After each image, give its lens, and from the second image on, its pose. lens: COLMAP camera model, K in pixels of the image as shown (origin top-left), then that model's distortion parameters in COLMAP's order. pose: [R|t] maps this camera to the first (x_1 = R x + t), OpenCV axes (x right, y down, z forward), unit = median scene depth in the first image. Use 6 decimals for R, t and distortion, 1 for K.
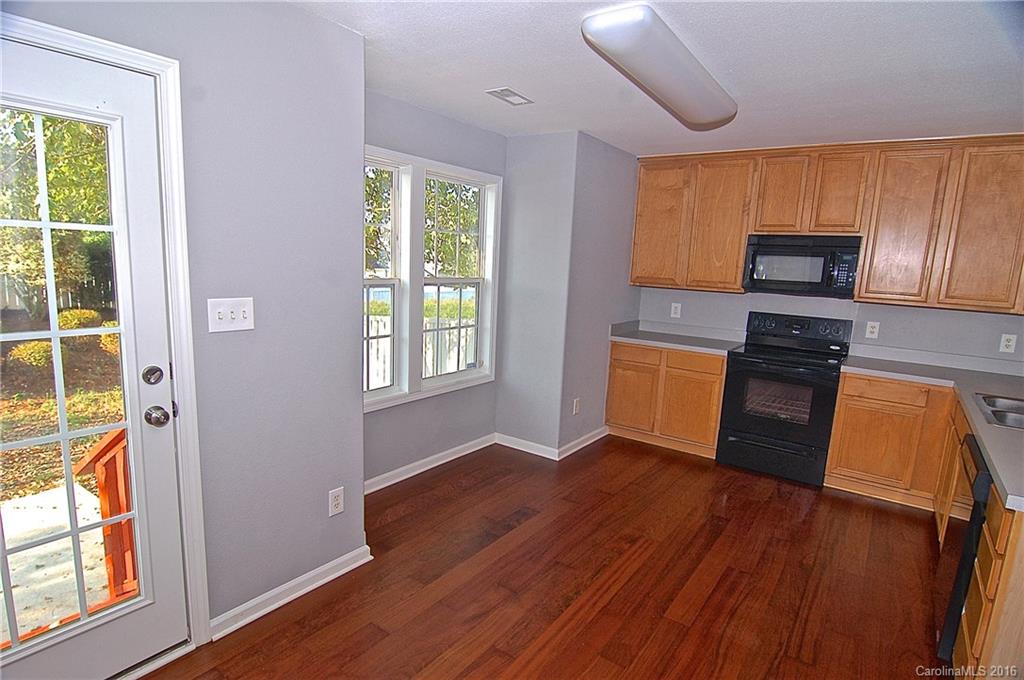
lens RADIAL K [[549.8, 0, 513.7], [0, 549.8, 352.0], [0, 0, 1]] dist [-0.006060, -0.000724]
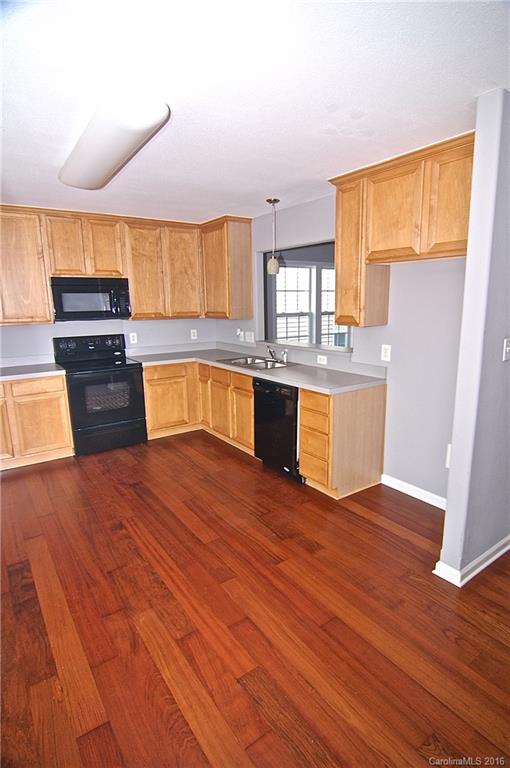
lens RADIAL K [[412.3, 0, 262.5], [0, 412.3, 387.0], [0, 0, 1]] dist [-0.006060, -0.000724]
pose [[0.330088, -0.245165, 0.911557, -0.381872], [0.188548, 0.963347, 0.190818, -0.068755], [-0.924928, 0.108886, 0.364215, 0.269682]]
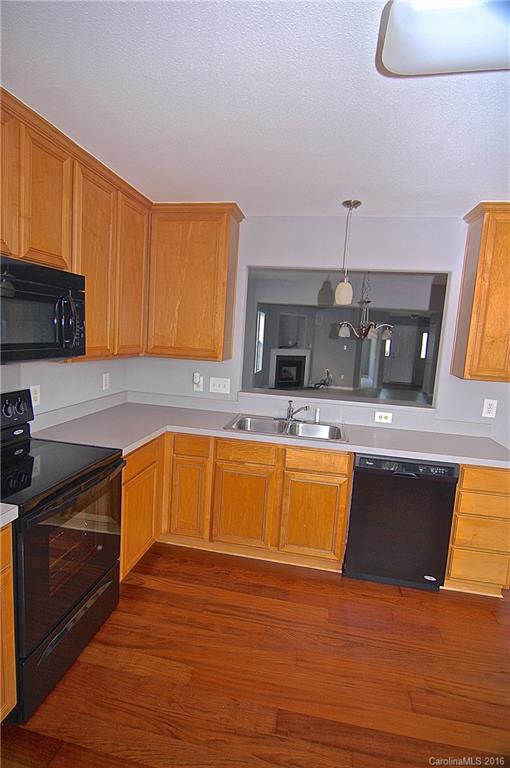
lens RADIAL K [[412.3, 0, 262.5], [0, 412.3, 387.0], [0, 0, 1]] dist [-0.006060, -0.000724]
pose [[-0.391334, -0.189466, 0.900533, 0.014522], [0.081442, 0.967606, 0.238968, -0.186485], [-0.916638, 0.166858, -0.363227, 1.038657]]
